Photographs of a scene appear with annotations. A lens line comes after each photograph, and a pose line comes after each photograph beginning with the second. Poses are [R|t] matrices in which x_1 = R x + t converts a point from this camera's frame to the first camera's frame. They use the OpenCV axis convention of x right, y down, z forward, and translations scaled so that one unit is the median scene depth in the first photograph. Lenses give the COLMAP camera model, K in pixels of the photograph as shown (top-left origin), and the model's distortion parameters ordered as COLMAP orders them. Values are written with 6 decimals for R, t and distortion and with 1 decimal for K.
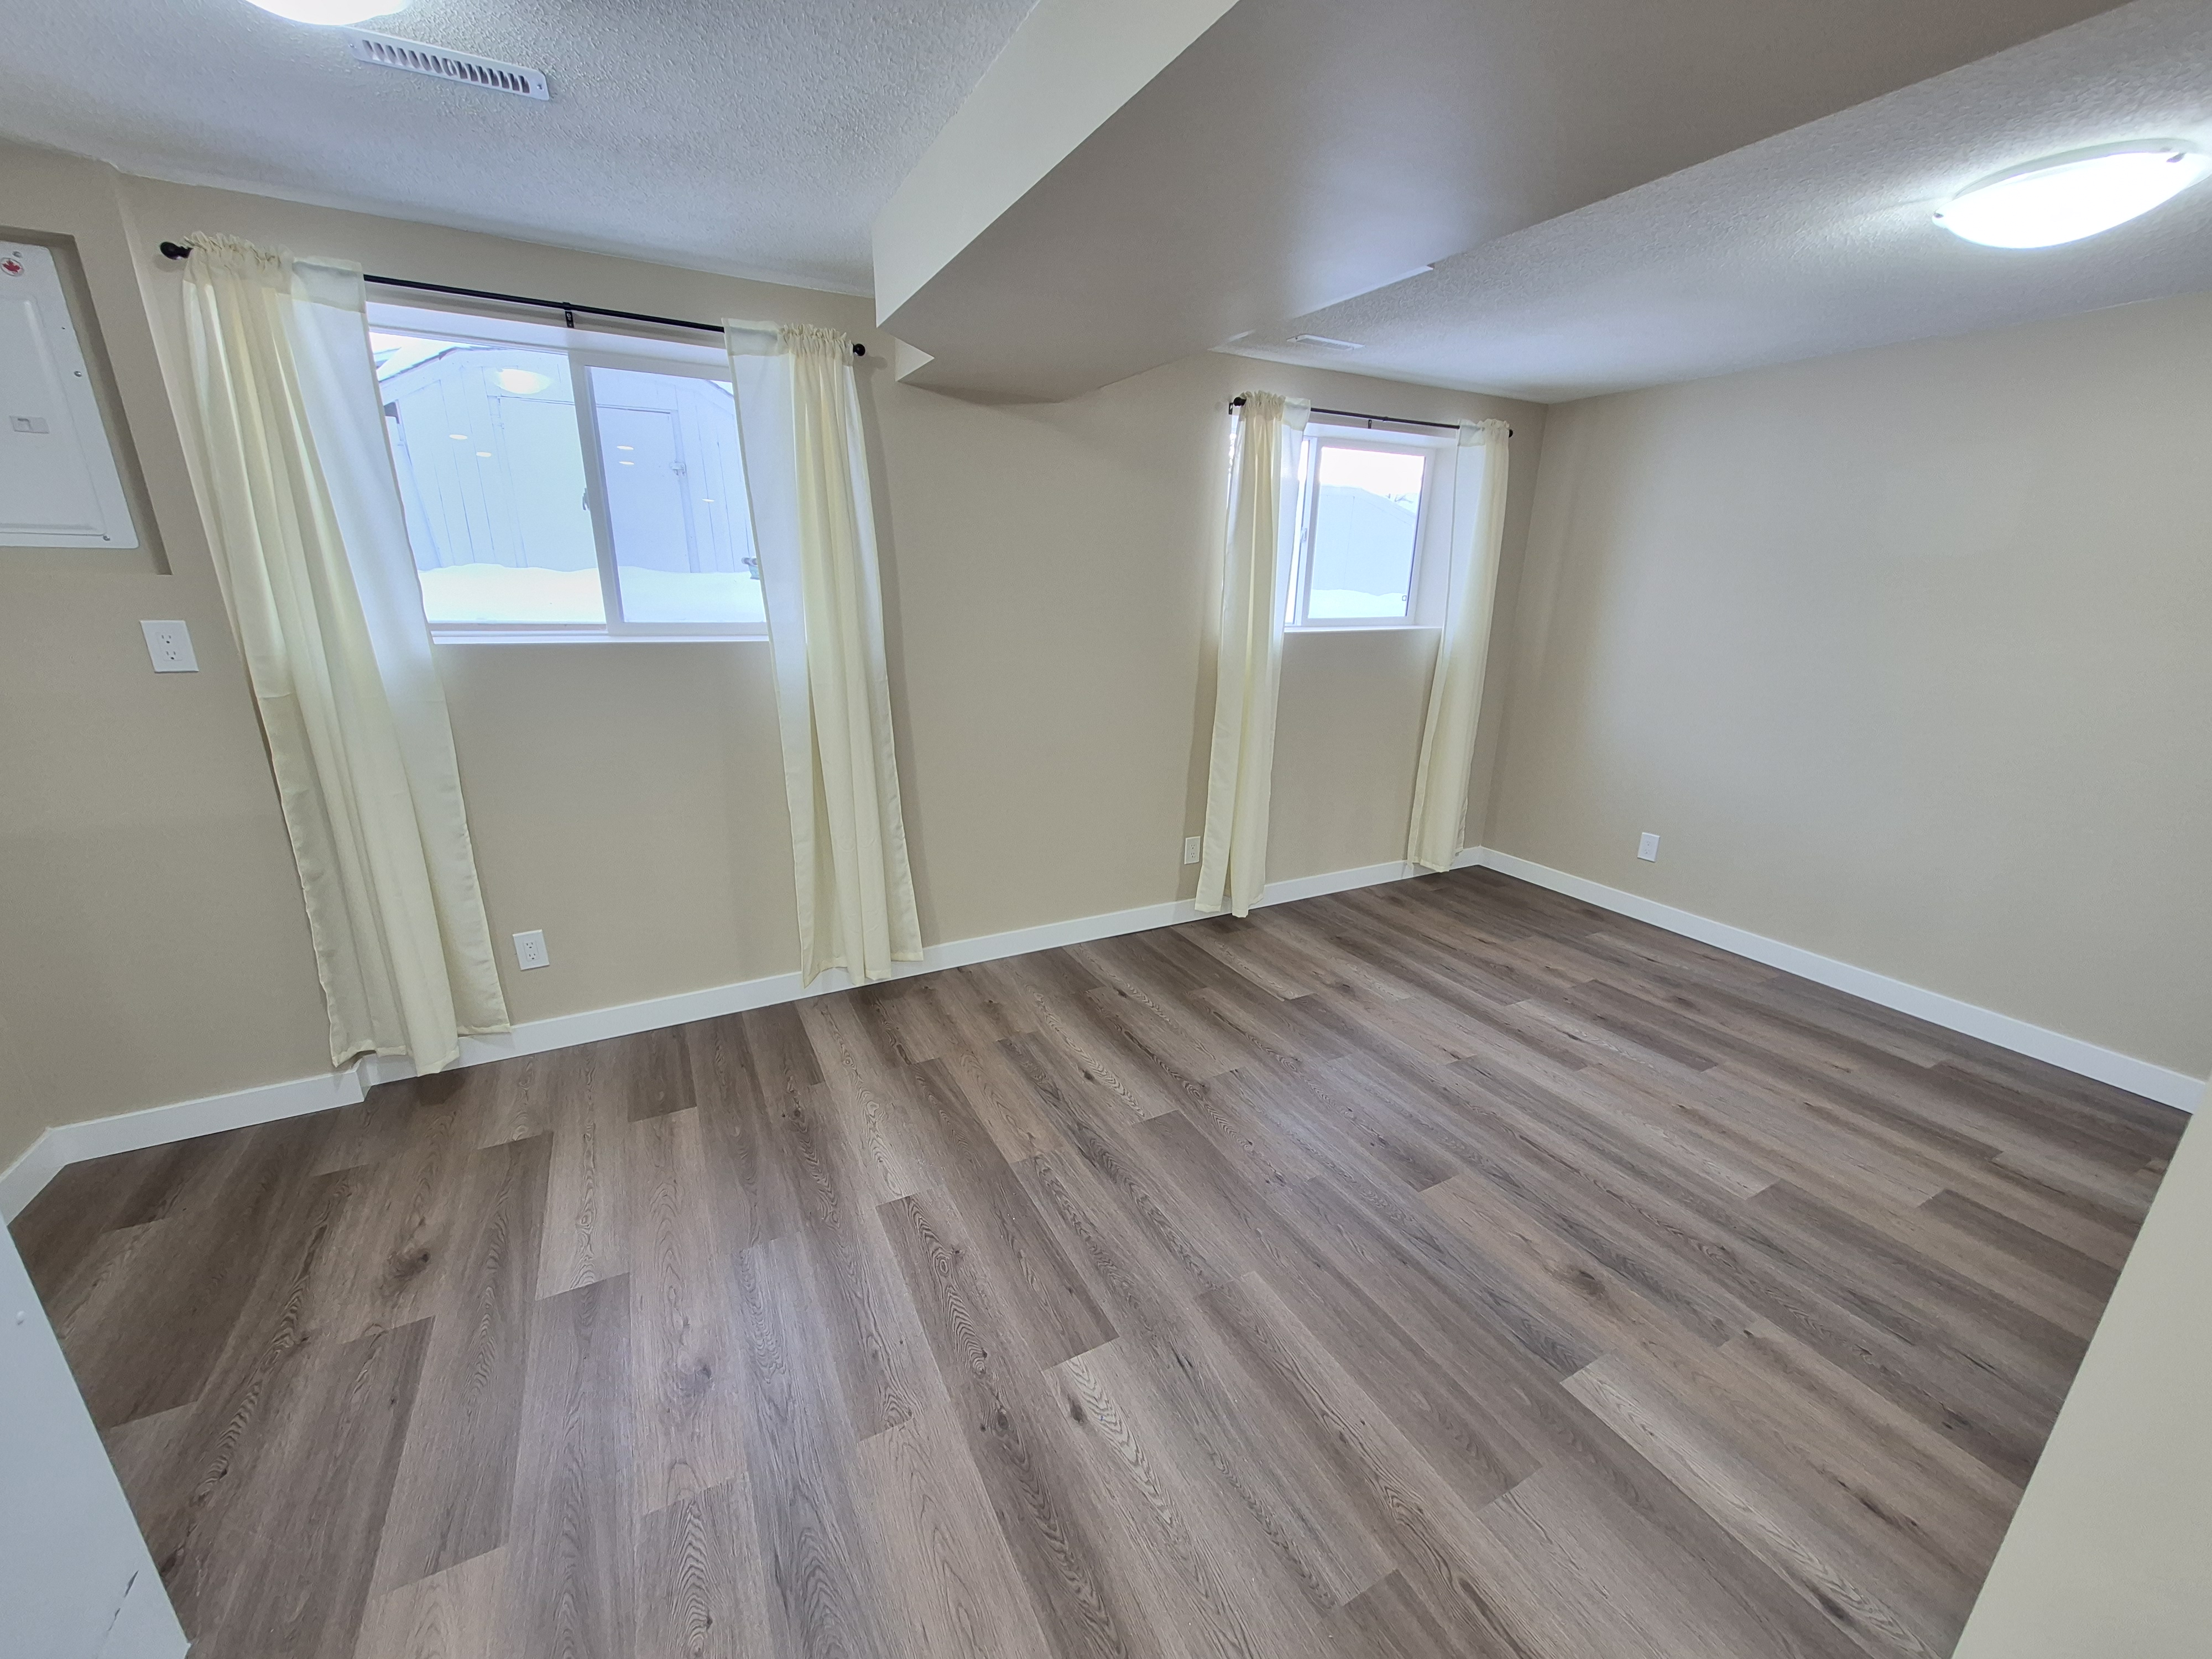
lens RADIAL K [[859.1, 0, 1106.0], [0, 859.1, 829.5], [0, 0, 1]] dist [0.000433, 0.000012]
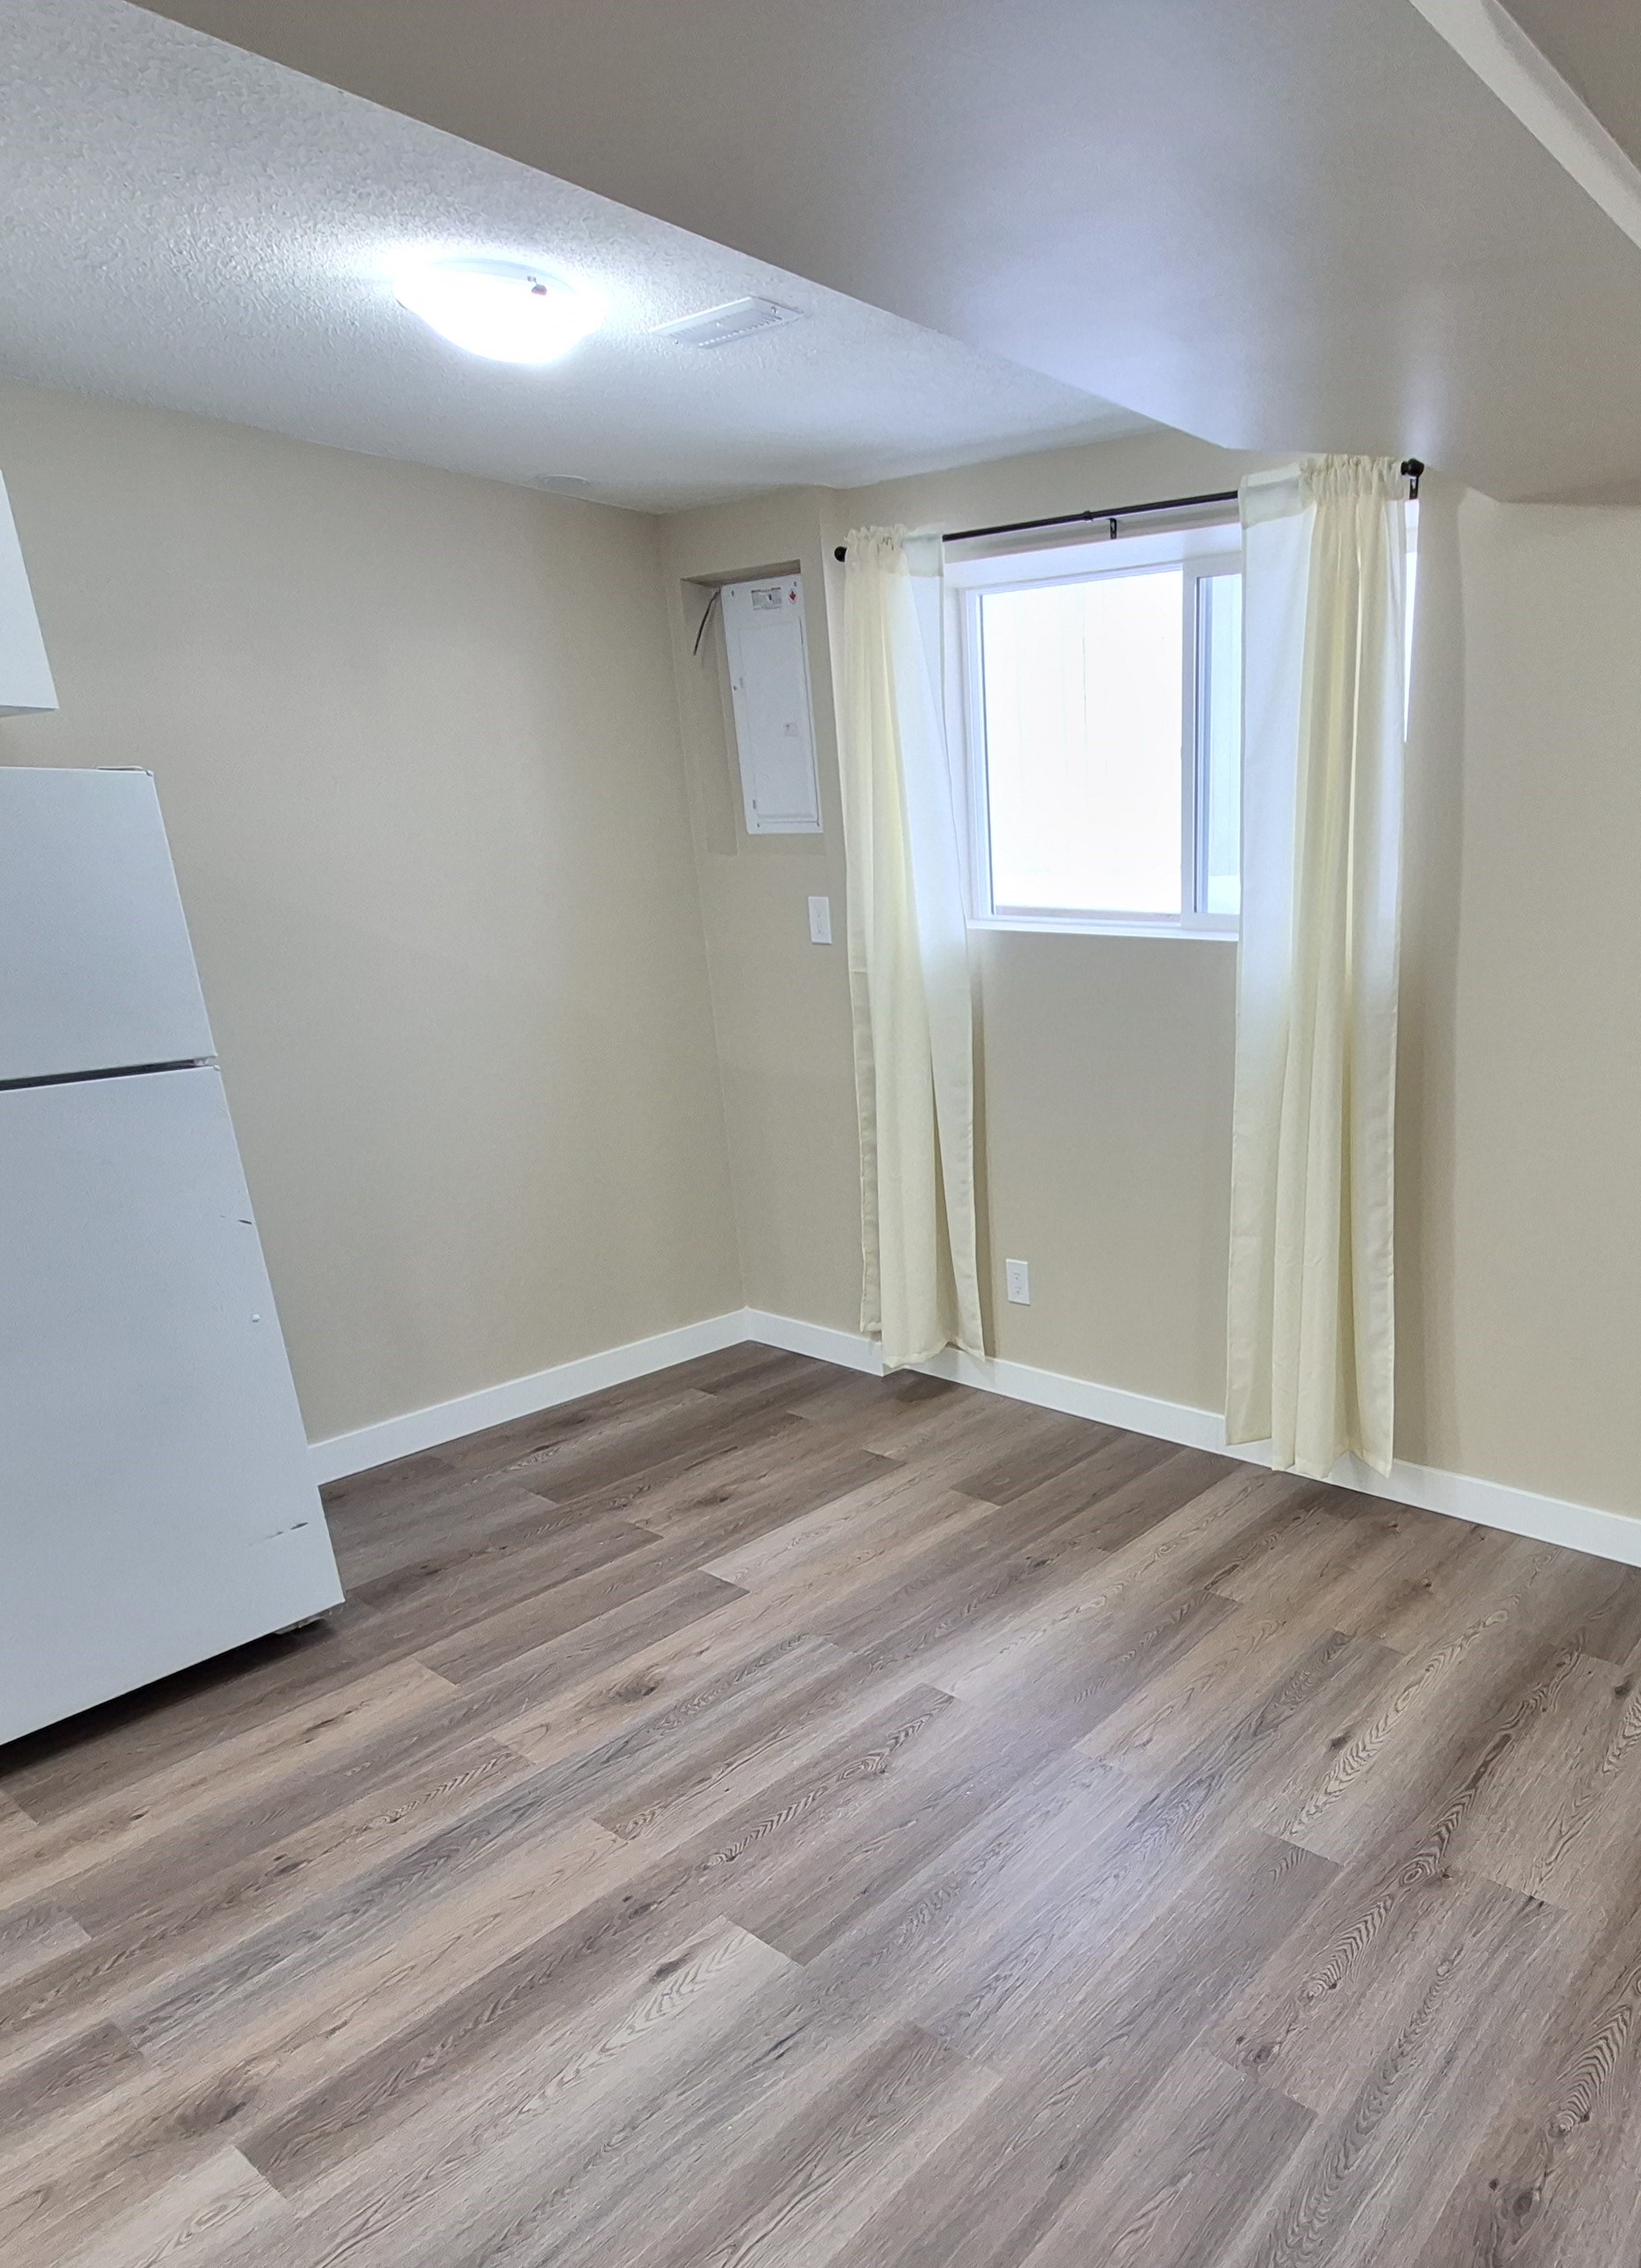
lens RADIAL K [[1205.7, 0, 820.5], [0, 1205.7, 1134.0], [0, 0, 1]] dist [0.002826, 0.000286]
pose [[0.472146, 0.186578, -0.861549, 0.479028], [-0.248881, 0.965797, 0.072762, -0.080001], [0.845657, 0.180069, 0.502433, 0.271357]]
